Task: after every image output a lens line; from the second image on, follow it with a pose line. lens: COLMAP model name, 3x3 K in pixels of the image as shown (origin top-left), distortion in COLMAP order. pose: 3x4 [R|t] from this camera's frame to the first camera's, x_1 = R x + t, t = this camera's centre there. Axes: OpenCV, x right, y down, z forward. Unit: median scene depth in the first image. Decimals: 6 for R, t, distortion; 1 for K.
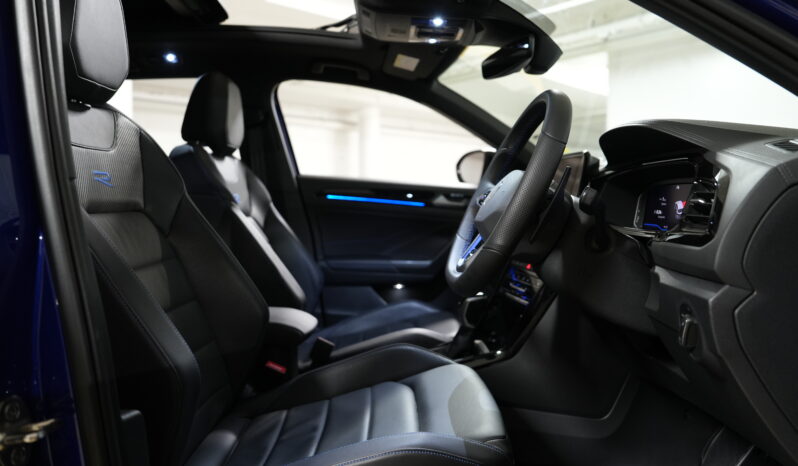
lens RADIAL K [[579.3, 0, 399.0], [0, 579.3, 233.0], [0, 0, 1]] dist [-0.002464, 0.001403]
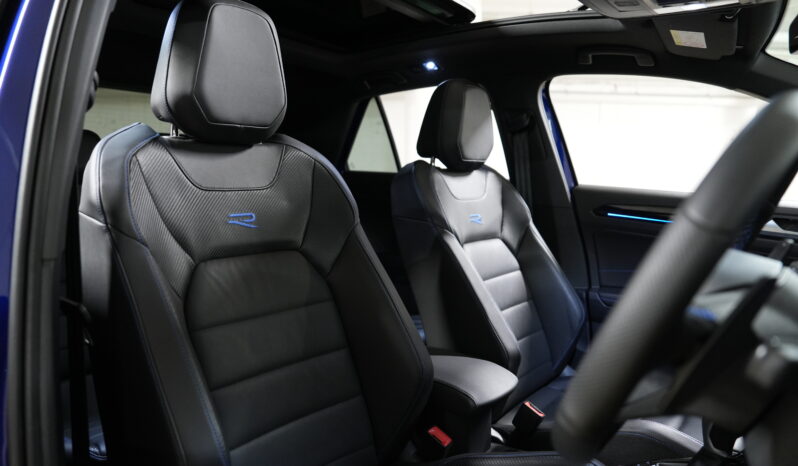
lens RADIAL K [[579.3, 0, 399.0], [0, 579.3, 233.0], [0, 0, 1]] dist [-0.002464, 0.001403]
pose [[0.782361, 0.068813, -0.619012, 0.175560], [-0.045208, 0.997530, 0.053754, -0.077609], [0.621182, -0.014071, 0.783540, 0.219437]]
